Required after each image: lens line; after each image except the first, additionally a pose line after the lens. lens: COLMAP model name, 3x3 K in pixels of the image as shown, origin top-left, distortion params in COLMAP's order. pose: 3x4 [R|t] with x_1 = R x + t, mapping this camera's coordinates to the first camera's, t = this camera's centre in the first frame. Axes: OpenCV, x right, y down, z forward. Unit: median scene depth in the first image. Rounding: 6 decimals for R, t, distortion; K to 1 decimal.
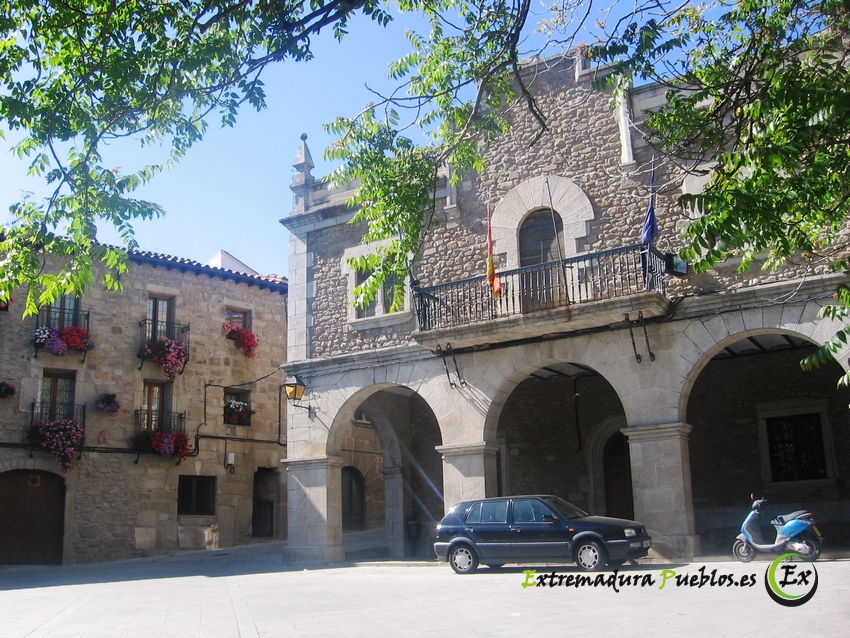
lens RADIAL K [[888.7, 0, 425.0], [0, 888.7, 319.0], [0, 0, 1]] dist [-0.119478, -0.005194]
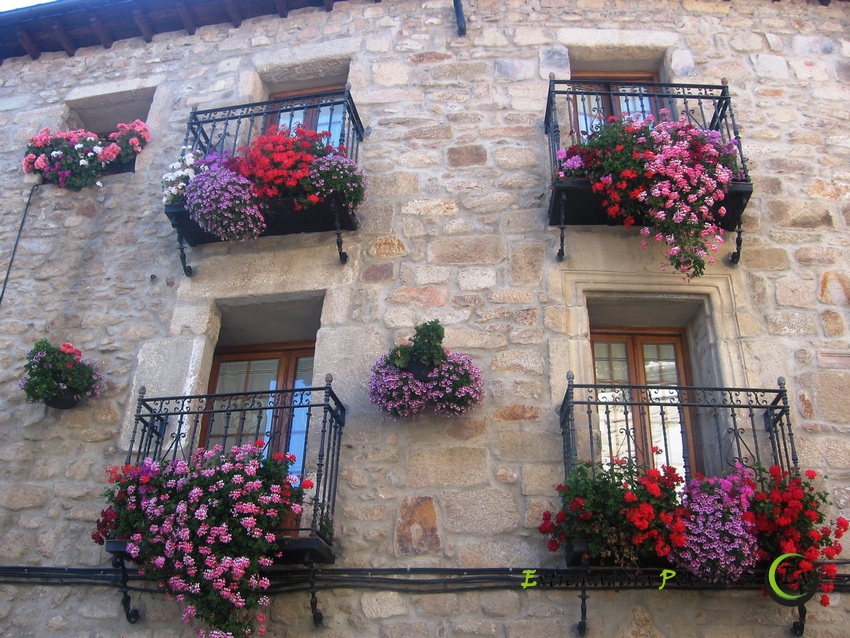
lens RADIAL K [[888.7, 0, 425.0], [0, 888.7, 319.0], [0, 0, 1]] dist [-0.119478, -0.005194]
pose [[0.738342, -0.307208, -0.600395, -0.210273], [0.105457, 0.931869, -0.347128, 0.162857], [0.666130, 0.192984, 0.720436, 0.810312]]
